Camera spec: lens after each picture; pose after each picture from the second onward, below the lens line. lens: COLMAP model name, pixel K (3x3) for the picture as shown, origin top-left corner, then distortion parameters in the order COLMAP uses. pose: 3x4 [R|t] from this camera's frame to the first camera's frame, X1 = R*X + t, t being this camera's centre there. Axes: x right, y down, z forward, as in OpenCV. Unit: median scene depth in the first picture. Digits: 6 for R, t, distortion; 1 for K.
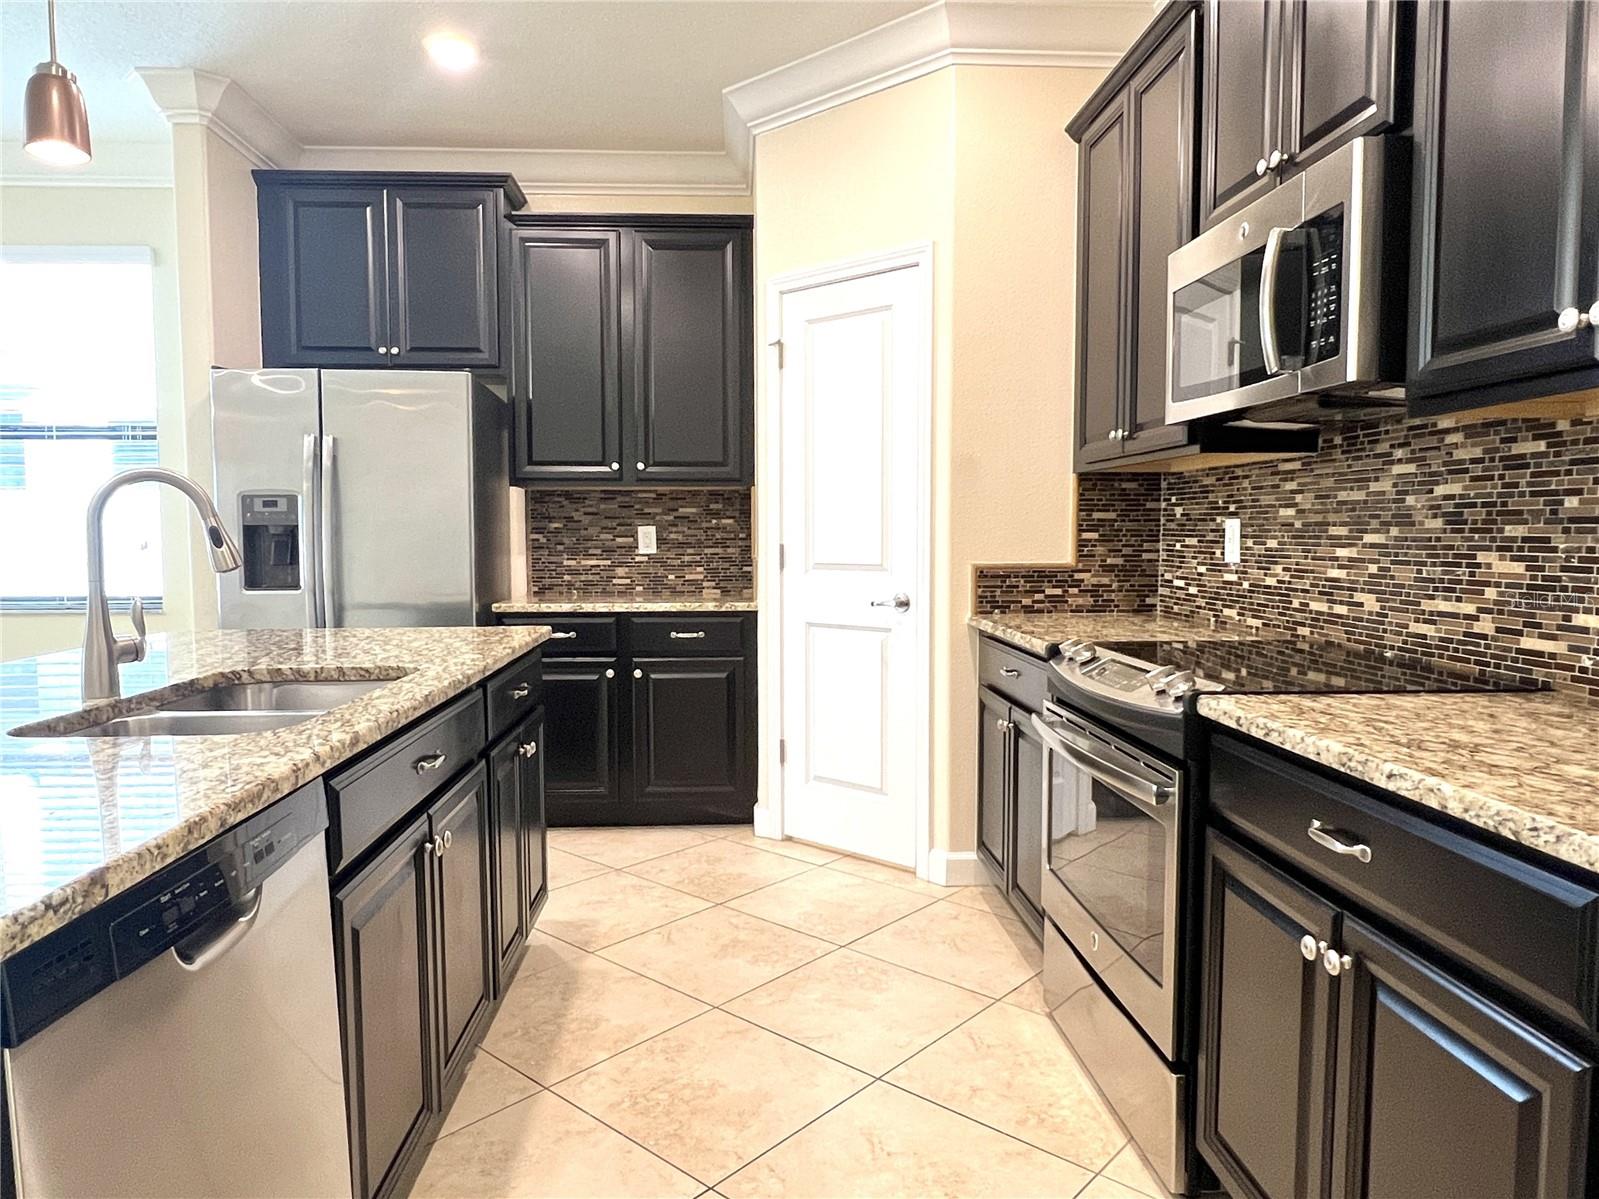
lens RADIAL K [[1043.2, 0, 786.0], [0, 1043.2, 602.9], [0, 0, 1]] dist [-0.003689, -0.000974]
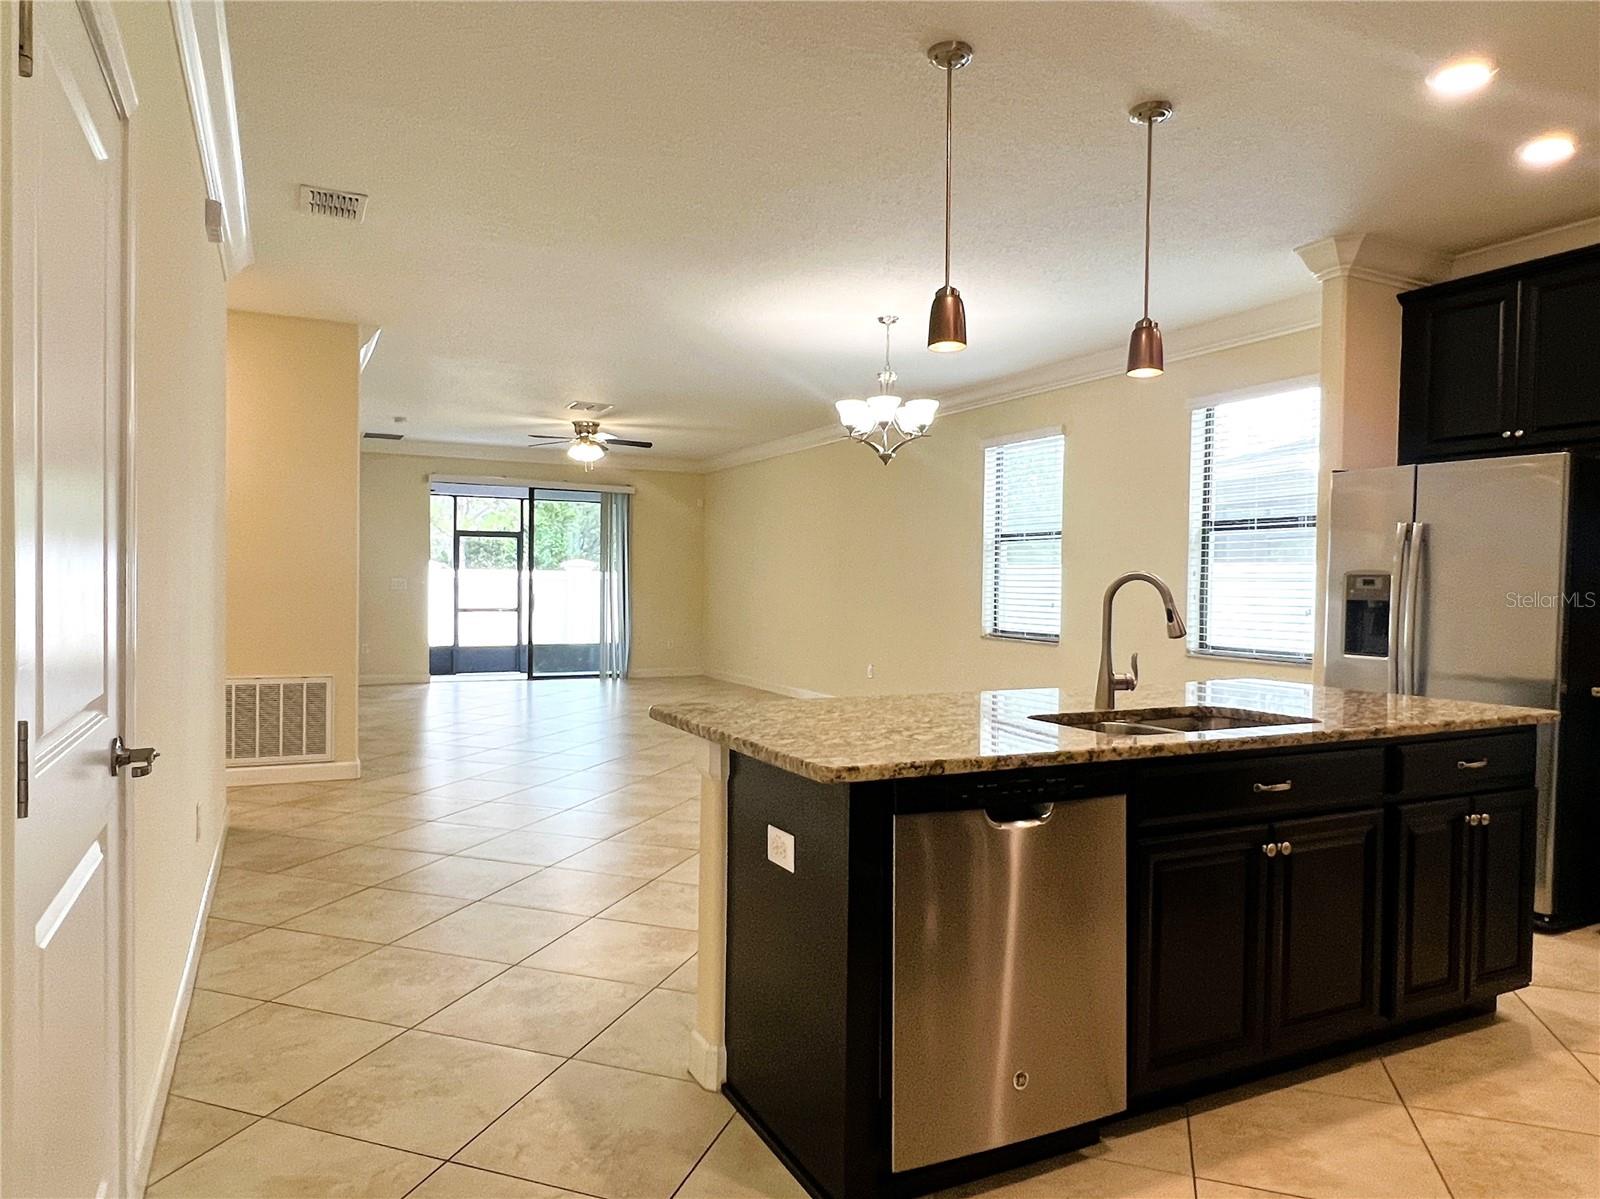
lens RADIAL K [[1037.8, 0, 785.3], [0, 1037.8, 601.3], [0, 0, 1]] dist [-0.003526, -0.002884]
pose [[0.398697, 0.027518, -0.916670, 0.314928], [-0.080385, 0.996751, -0.005041, -0.014700], [0.913553, 0.075697, 0.399614, -0.068073]]
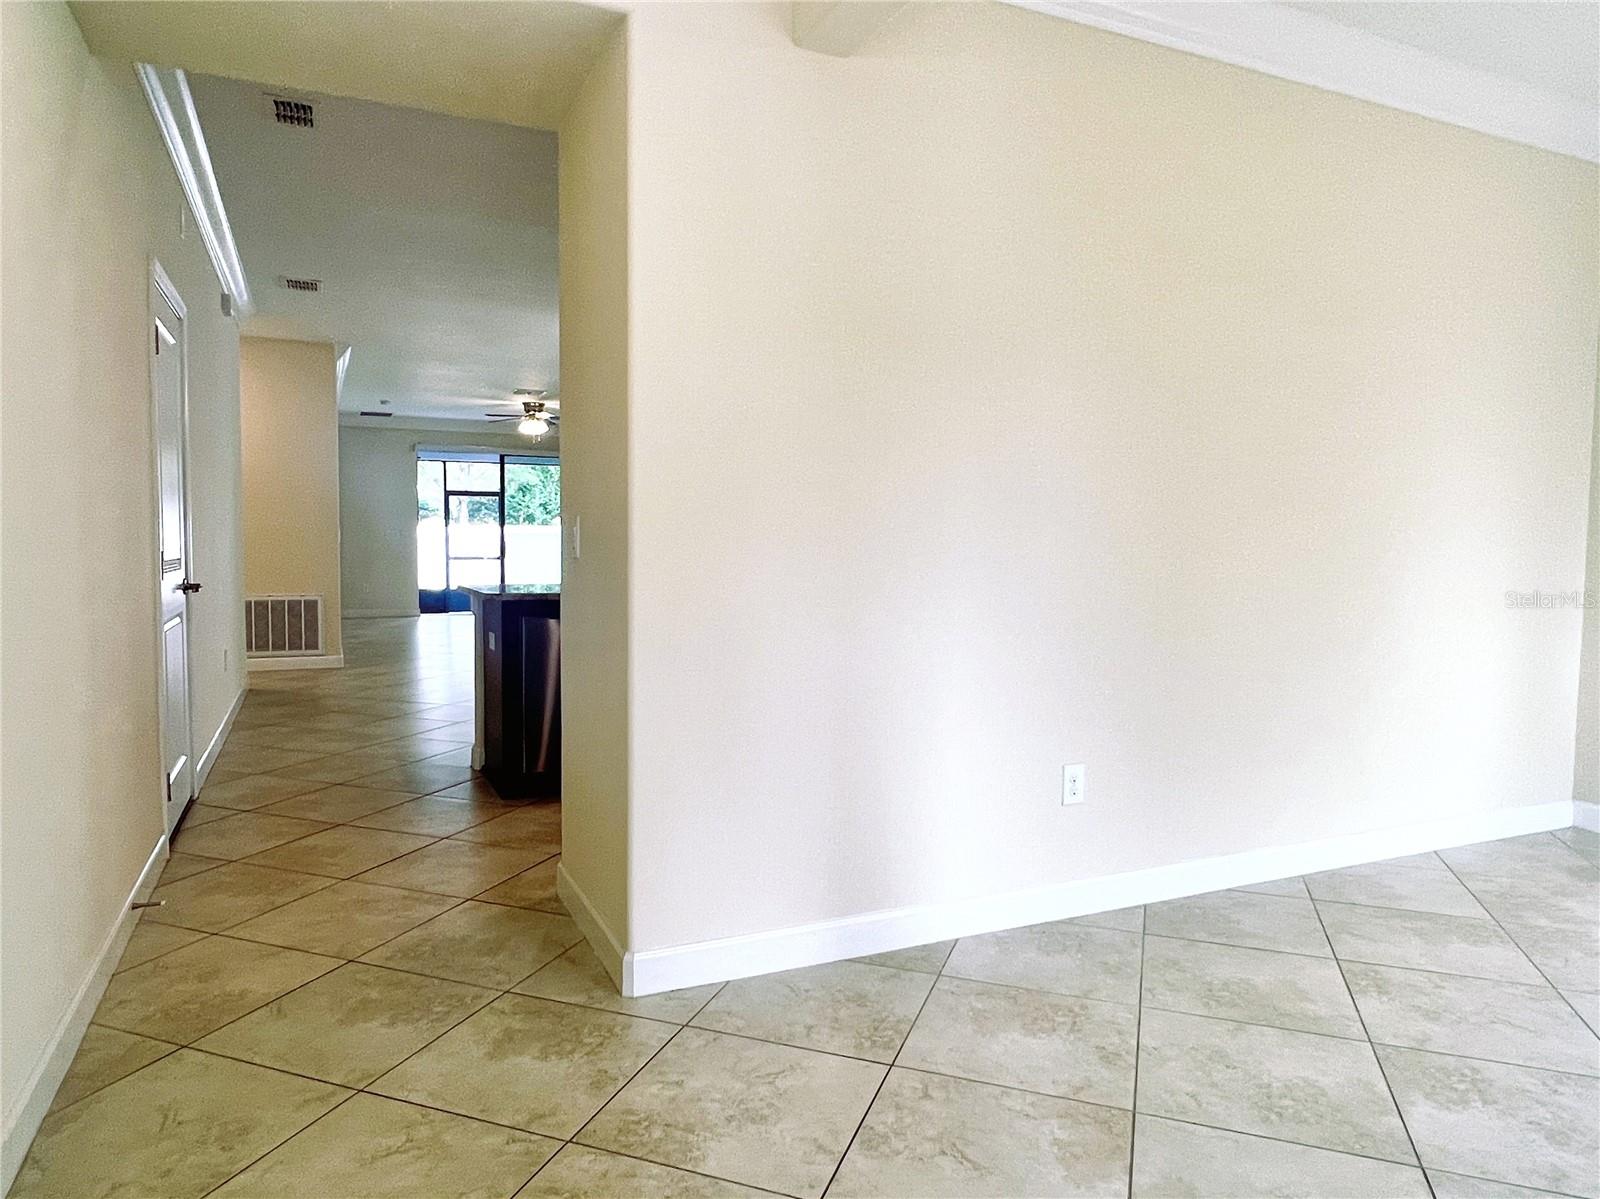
lens RADIAL K [[1037.8, 0, 785.3], [0, 1037.8, 601.3], [0, 0, 1]] dist [-0.003526, -0.002884]
pose [[0.371553, 0.063202, -0.926258, 1.099719], [-0.075818, 0.996413, 0.037576, 0.001581], [0.925311, 0.056266, 0.375012, 0.036627]]
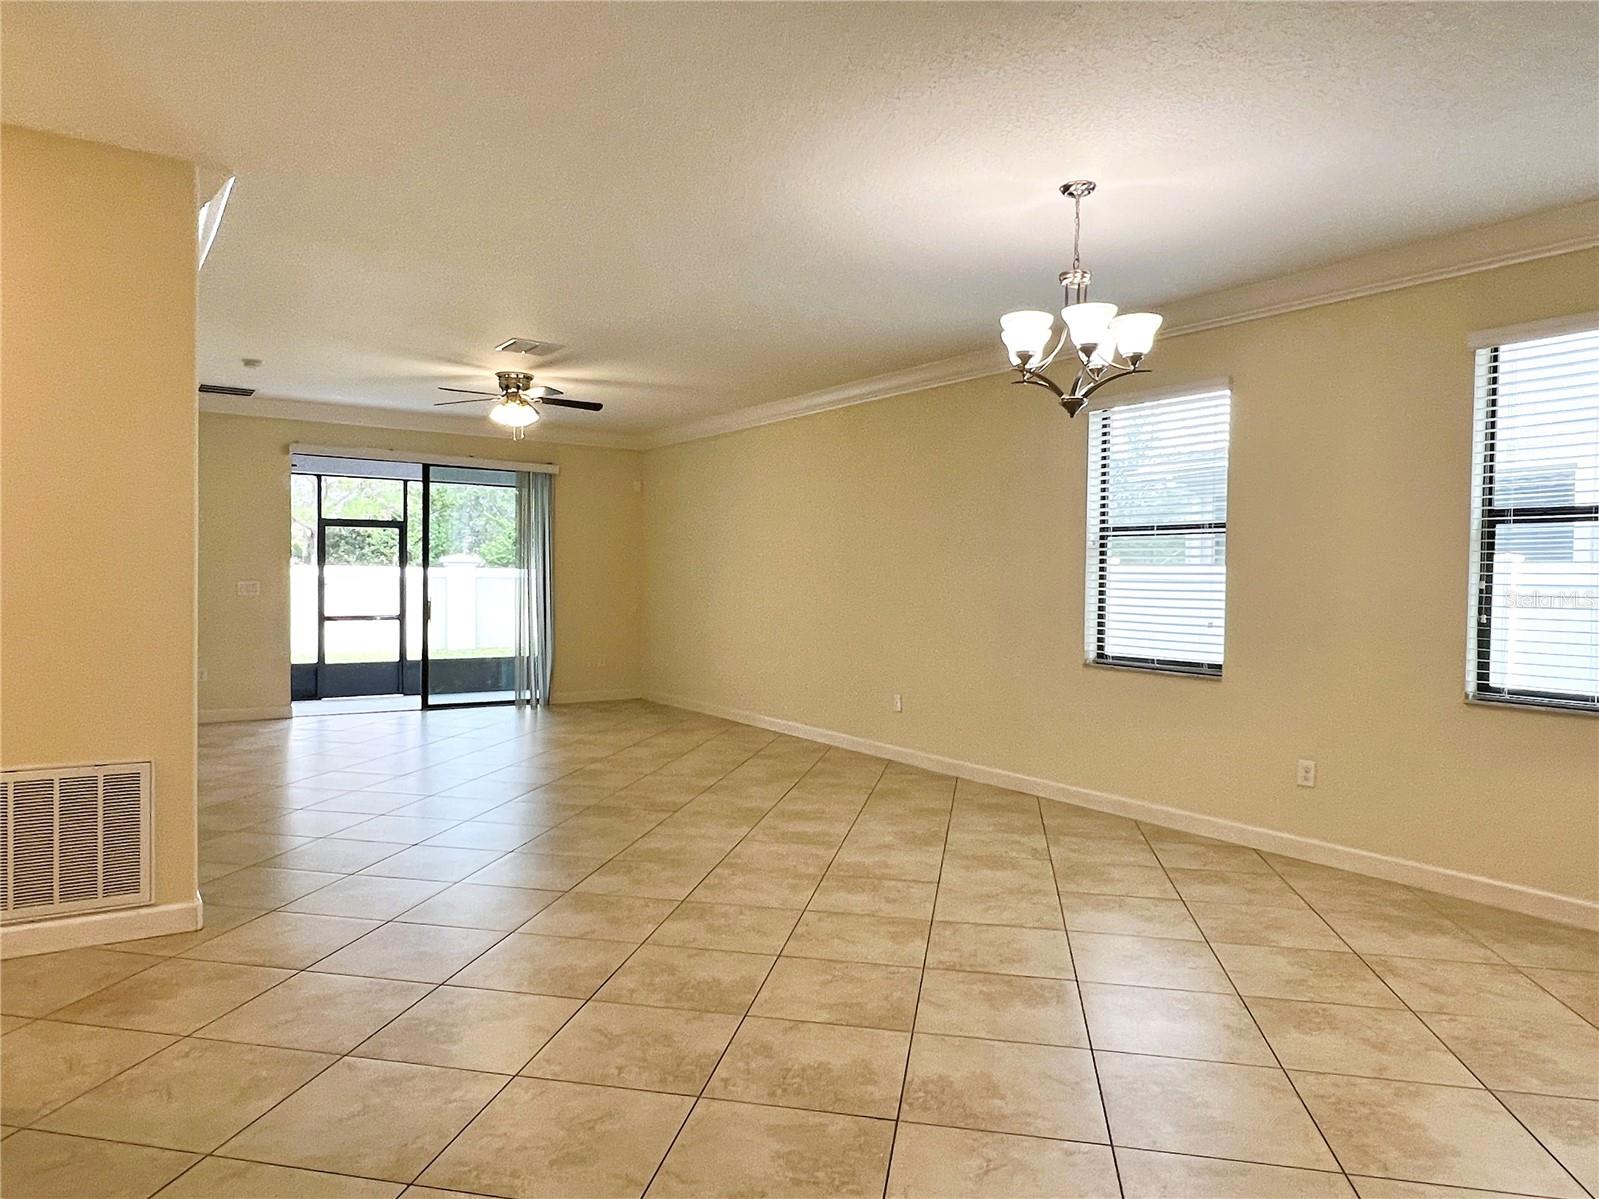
lens RADIAL K [[1043.2, 0, 786.0], [0, 1043.2, 602.9], [0, 0, 1]] dist [-0.003689, -0.000974]
pose [[0.514785, 0.033005, -0.856684, -0.372455], [-0.077010, 0.996999, -0.007865, -0.031793], [0.853853, 0.070022, 0.515782, -0.063539]]
